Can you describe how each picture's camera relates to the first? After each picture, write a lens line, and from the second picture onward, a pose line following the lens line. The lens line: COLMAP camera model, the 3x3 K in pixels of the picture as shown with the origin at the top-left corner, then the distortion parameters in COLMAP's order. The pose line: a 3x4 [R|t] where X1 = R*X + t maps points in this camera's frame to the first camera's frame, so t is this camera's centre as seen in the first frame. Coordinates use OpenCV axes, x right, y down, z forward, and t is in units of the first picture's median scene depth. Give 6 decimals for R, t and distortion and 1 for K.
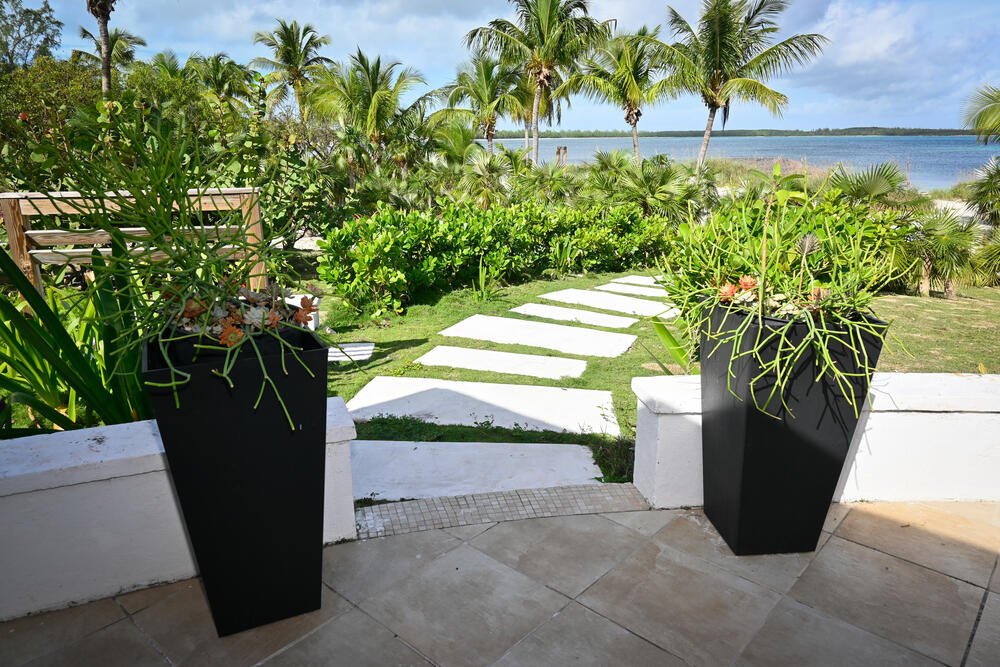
lens RADIAL K [[675.7, 0, 497.7], [0, 675.7, 337.8], [0, 0, 1]] dist [-0.001586, -0.004535]
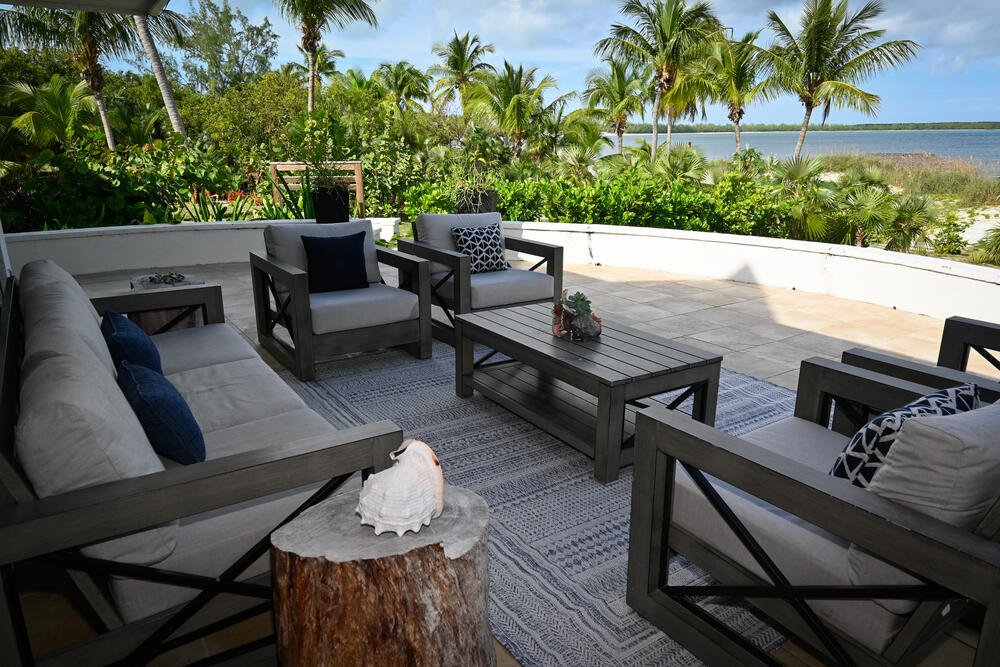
lens RADIAL K [[675.7, 0, 500.4], [0, 675.7, 334.9], [0, 0, 1]] dist [-0.001586, -0.004535]
pose [[0.970229, 0.066439, -0.232899, 0.094015], [-0.065460, 0.997784, 0.011941, 0.043372], [0.233176, 0.003660, 0.972428, -0.159850]]
